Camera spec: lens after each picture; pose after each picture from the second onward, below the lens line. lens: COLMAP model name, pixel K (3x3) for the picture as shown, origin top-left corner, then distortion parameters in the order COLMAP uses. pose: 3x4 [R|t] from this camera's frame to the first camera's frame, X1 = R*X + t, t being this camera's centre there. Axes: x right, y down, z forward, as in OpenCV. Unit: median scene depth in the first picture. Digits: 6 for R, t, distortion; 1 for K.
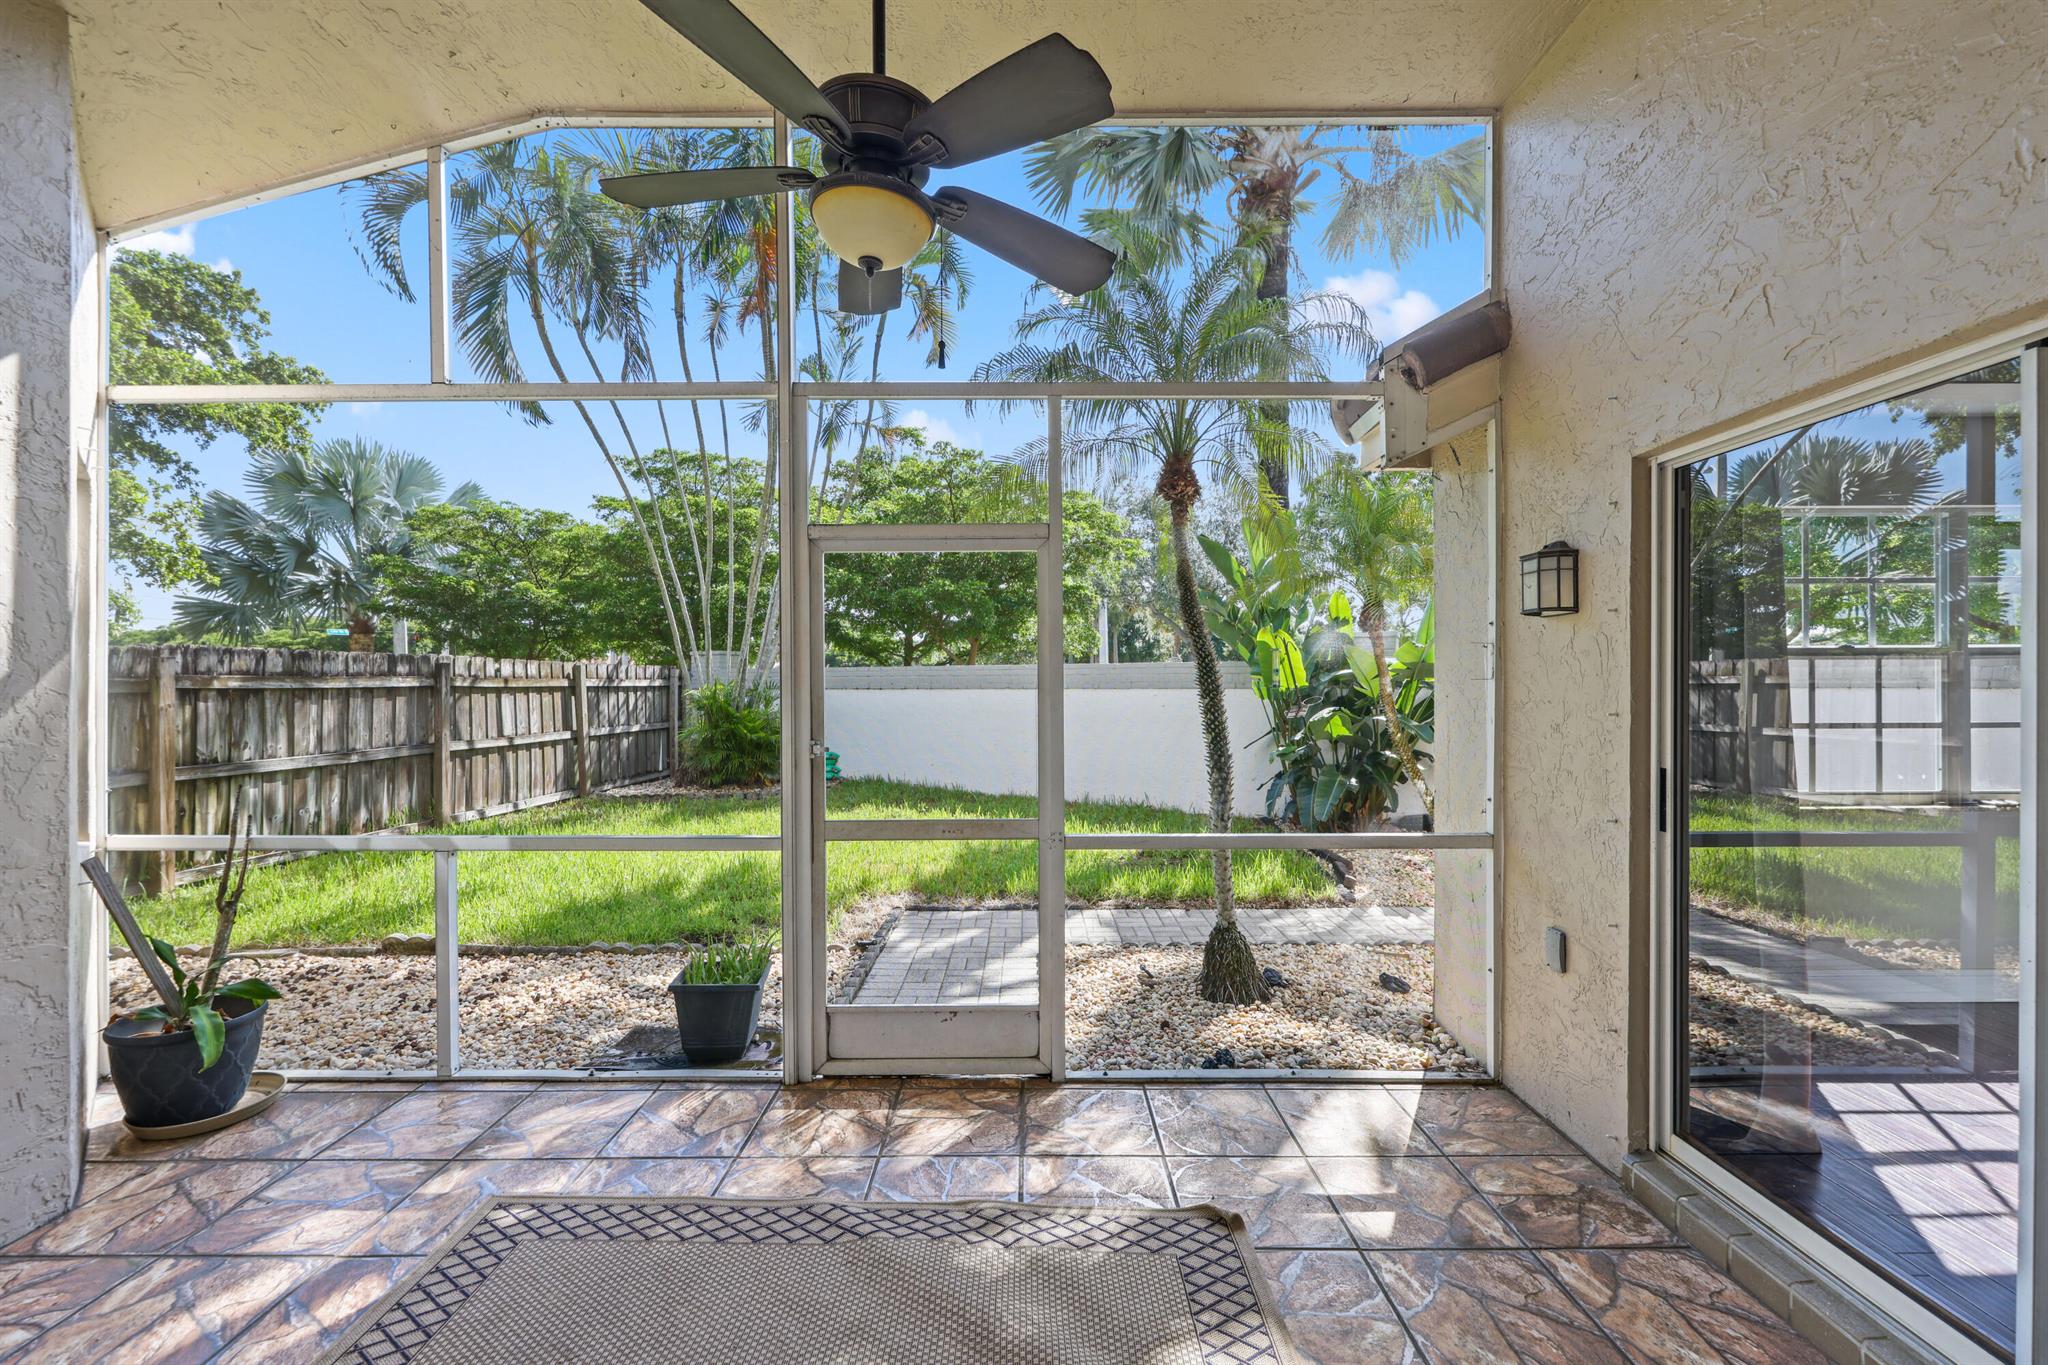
lens RADIAL K [[832.4, 0, 1044.7], [0, 832.4, 684.9], [0, 0, 1]] dist [0.001618, -0.000413]
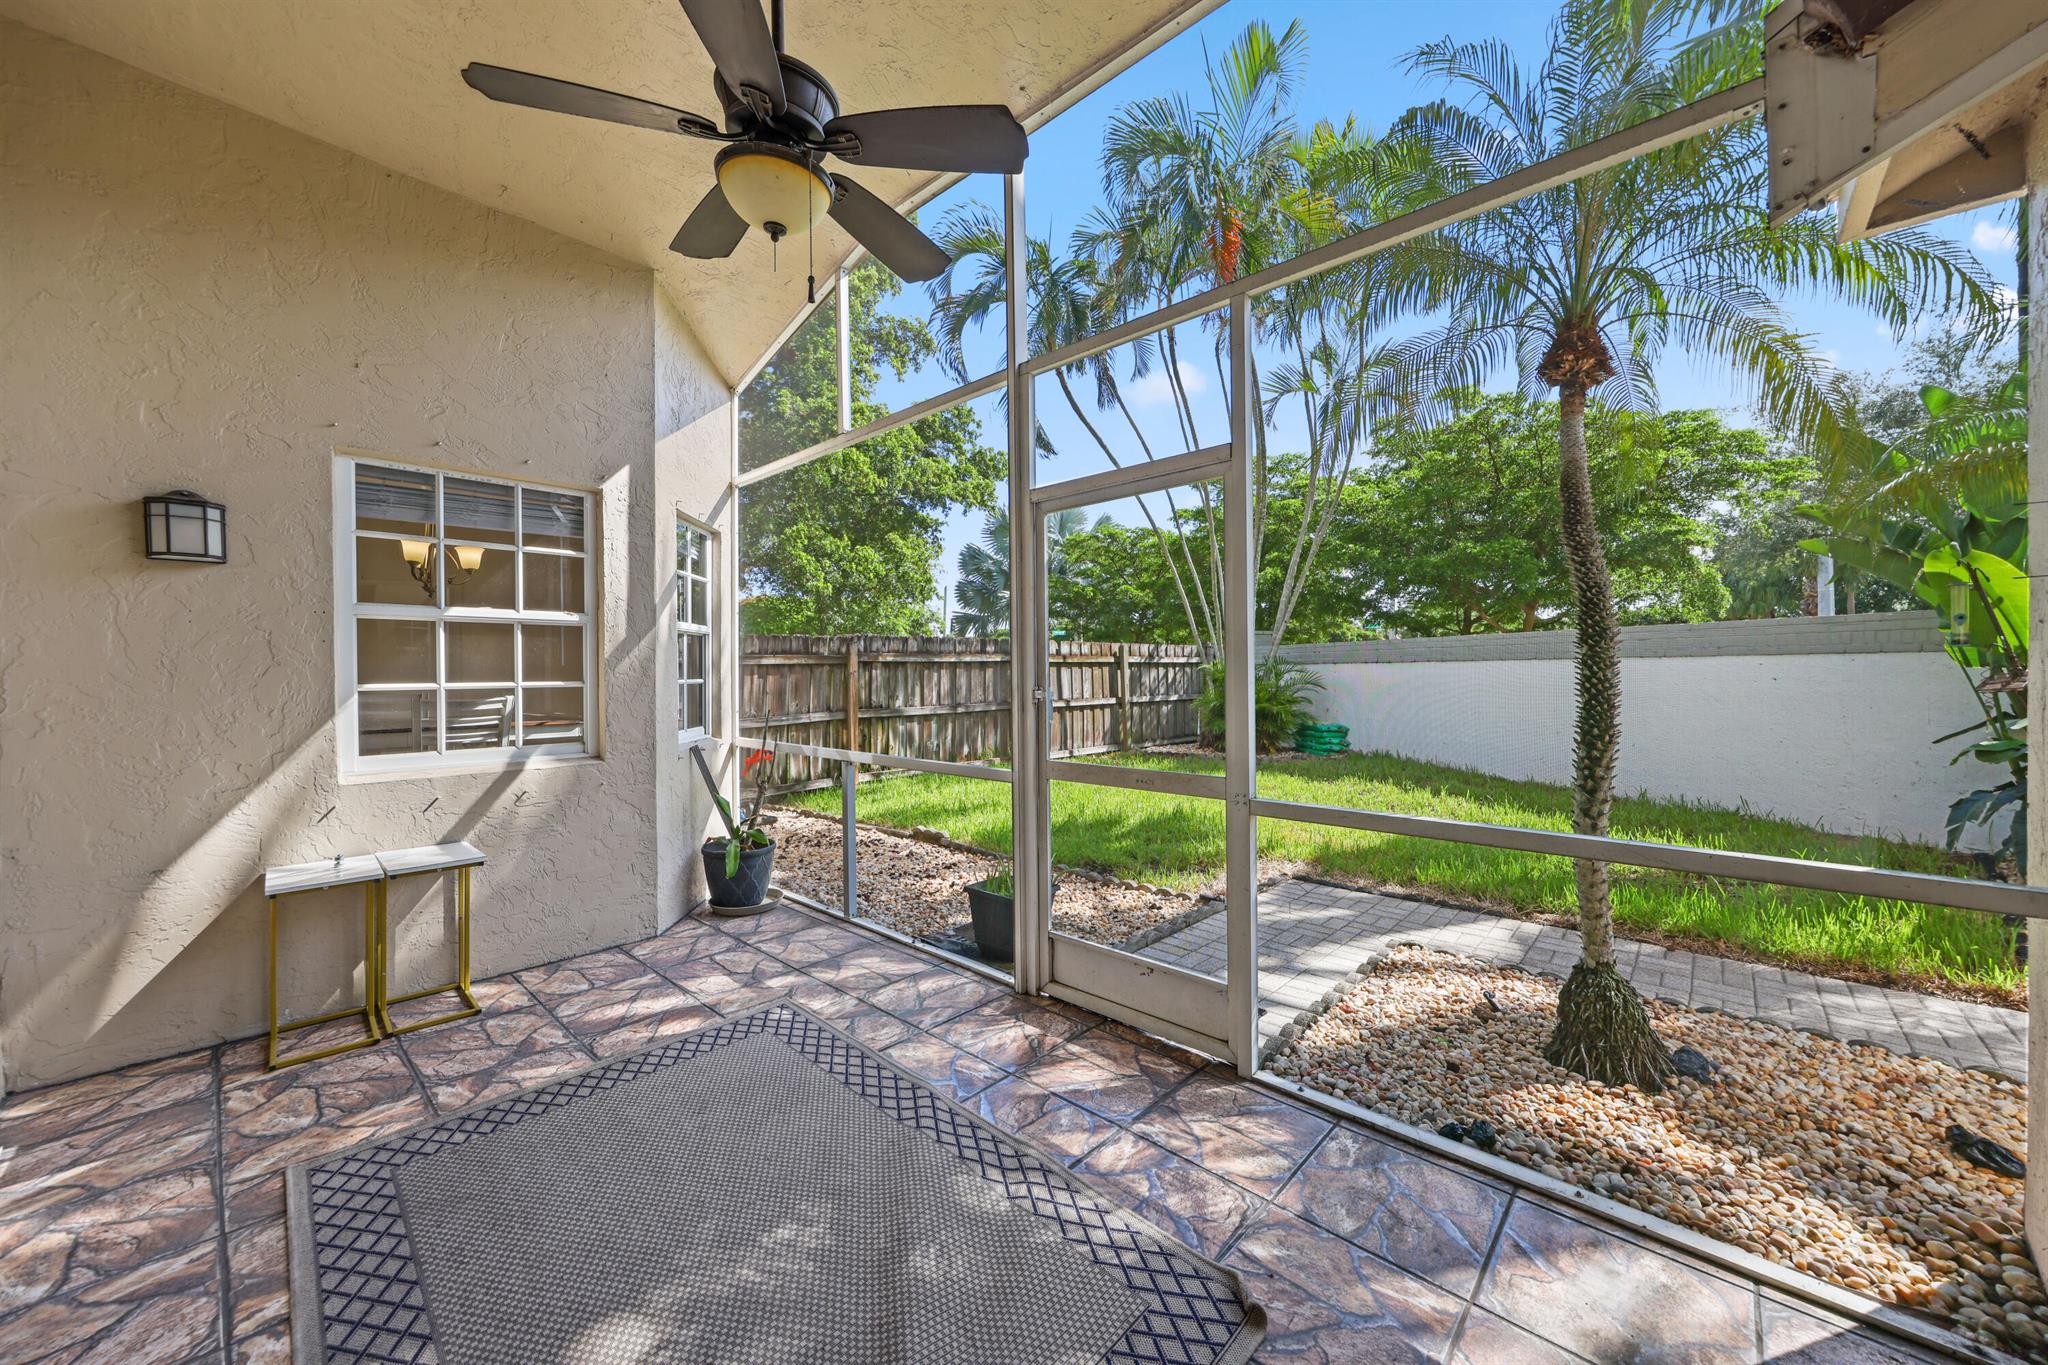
lens RADIAL K [[755.9, 0, 1035.7], [0, 755.9, 677.4], [0, 0, 1]] dist [0.000606, 0.000480]
pose [[0.731541, 0.001087, -0.681796, 0.271246], [0.006900, 0.999936, 0.008997, 0.030591], [0.681762, -0.011286, 0.731487, 0.183534]]
